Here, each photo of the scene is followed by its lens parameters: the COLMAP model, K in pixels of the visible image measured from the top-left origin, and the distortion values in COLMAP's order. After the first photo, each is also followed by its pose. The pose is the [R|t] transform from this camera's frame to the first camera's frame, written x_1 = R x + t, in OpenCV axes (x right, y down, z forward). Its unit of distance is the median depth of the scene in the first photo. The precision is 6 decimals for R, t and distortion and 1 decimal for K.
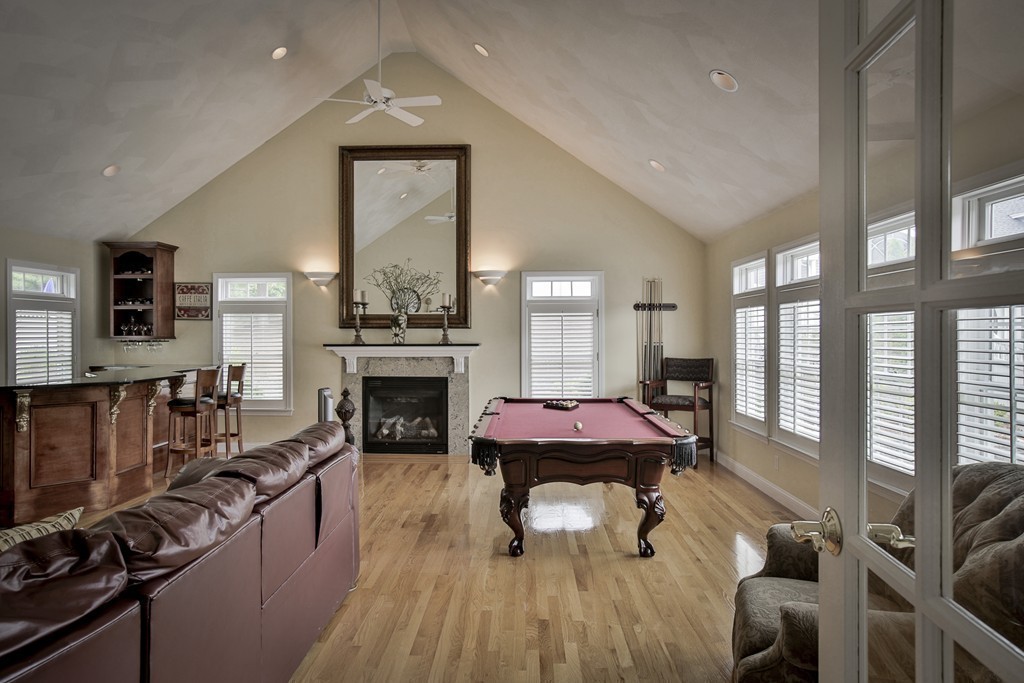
lens RADIAL K [[492.1, 0, 512.0], [0, 492.1, 341.5], [0, 0, 1]] dist [-0.016507, -0.000133]
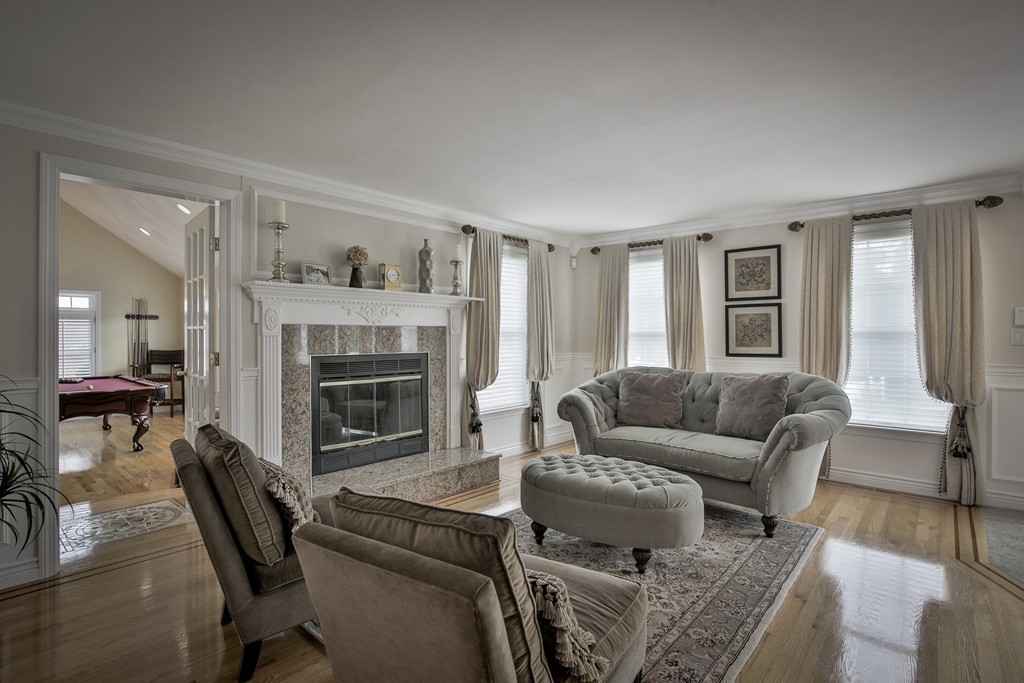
lens RADIAL K [[492.1, 0, 512.0], [0, 492.1, 341.5], [0, 0, 1]] dist [-0.016507, -0.000133]
pose [[0.593204, -0.000830, 0.805052, -0.285998], [0.005862, 0.999977, -0.003289, 0.019939], [-0.805031, 0.006670, 0.593195, -0.956831]]
